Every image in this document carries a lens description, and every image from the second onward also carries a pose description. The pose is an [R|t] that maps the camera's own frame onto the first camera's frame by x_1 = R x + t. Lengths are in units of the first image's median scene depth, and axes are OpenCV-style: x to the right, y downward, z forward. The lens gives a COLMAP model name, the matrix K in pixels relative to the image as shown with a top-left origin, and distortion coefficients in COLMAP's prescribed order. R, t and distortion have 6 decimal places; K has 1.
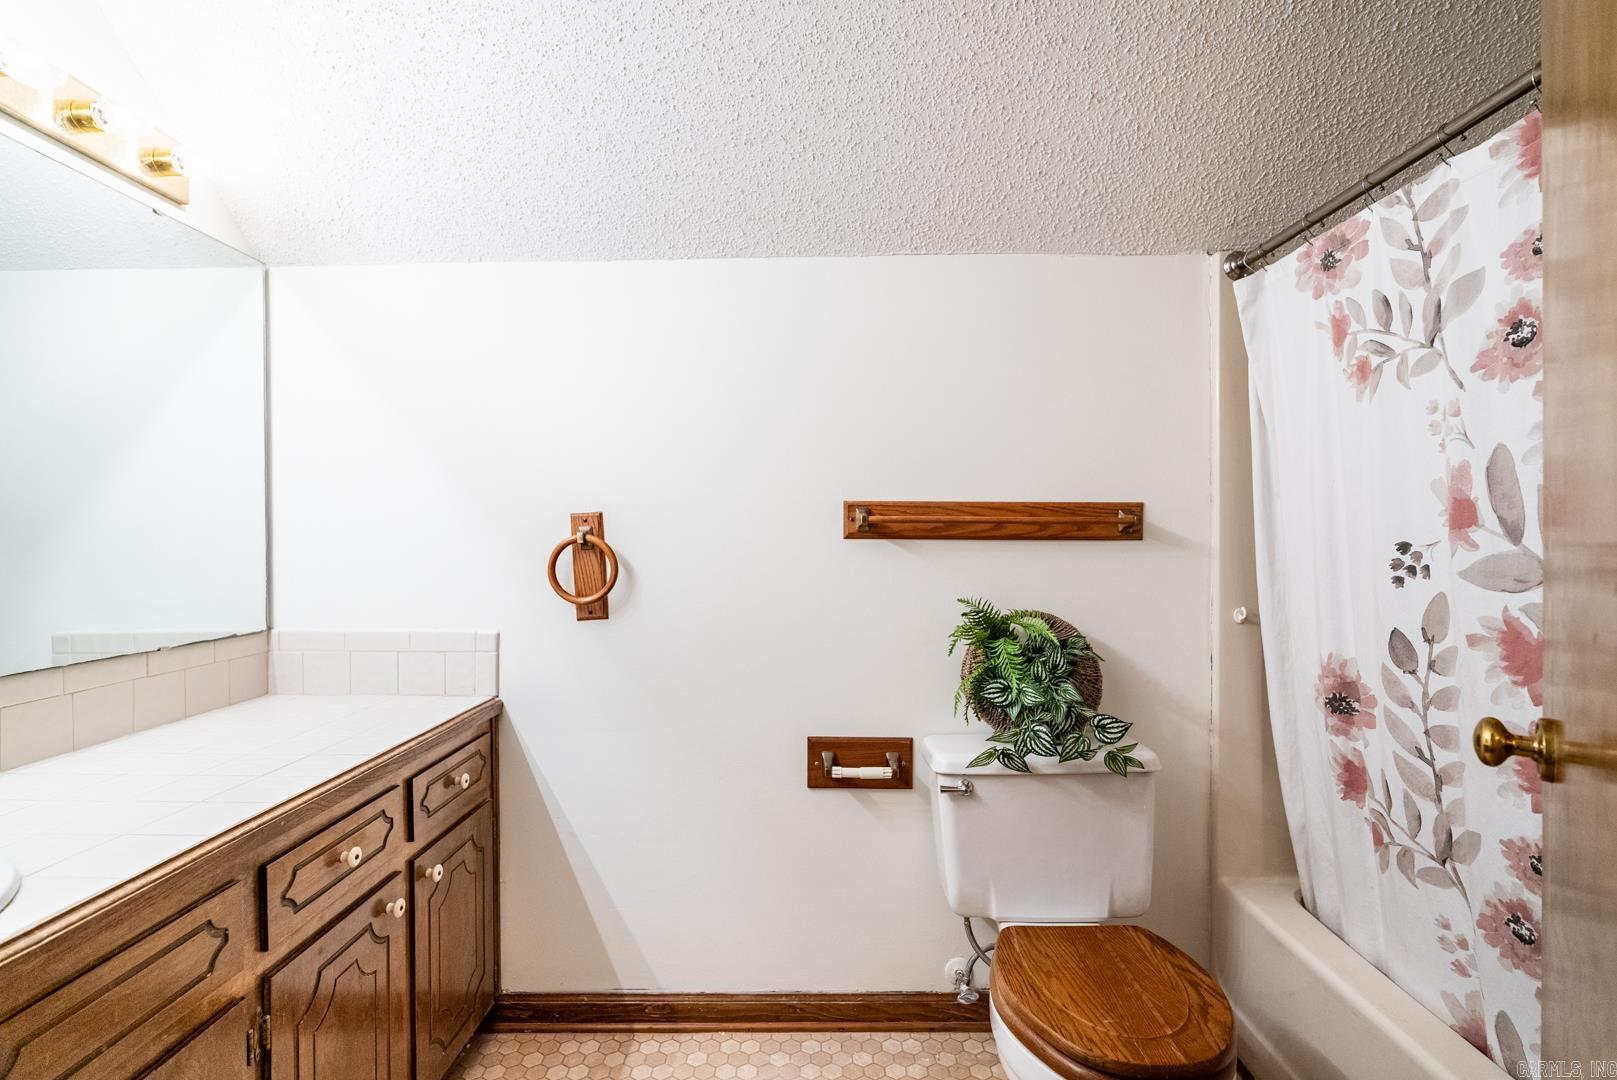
lens RADIAL K [[718.1, 0, 806.4], [0, 718.1, 538.7], [0, 0, 1]] dist [-0.012060, 0.002663]
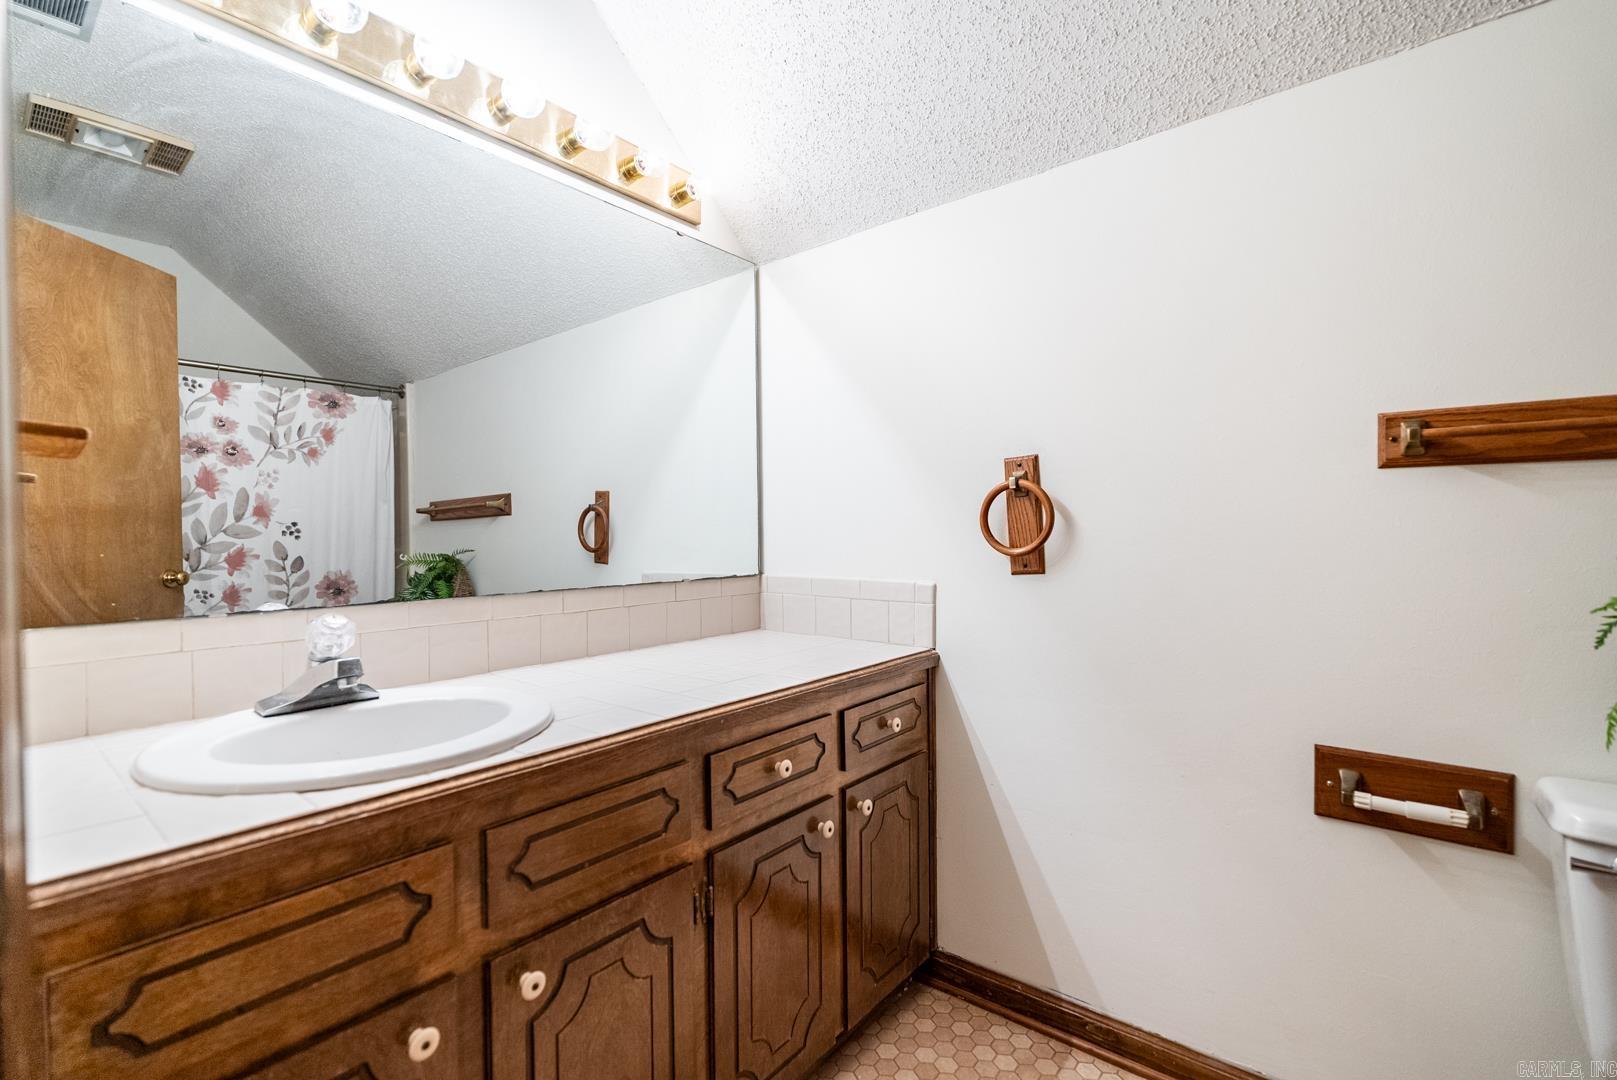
lens RADIAL K [[718.1, 0, 808.5], [0, 718.1, 538.1], [0, 0, 1]] dist [-0.012060, 0.002663]
pose [[0.785441, 0.002008, -0.618933, 0.047862], [0.002121, 0.999980, 0.005937, 0.064723], [0.618933, -0.005976, 0.785421, 0.122023]]
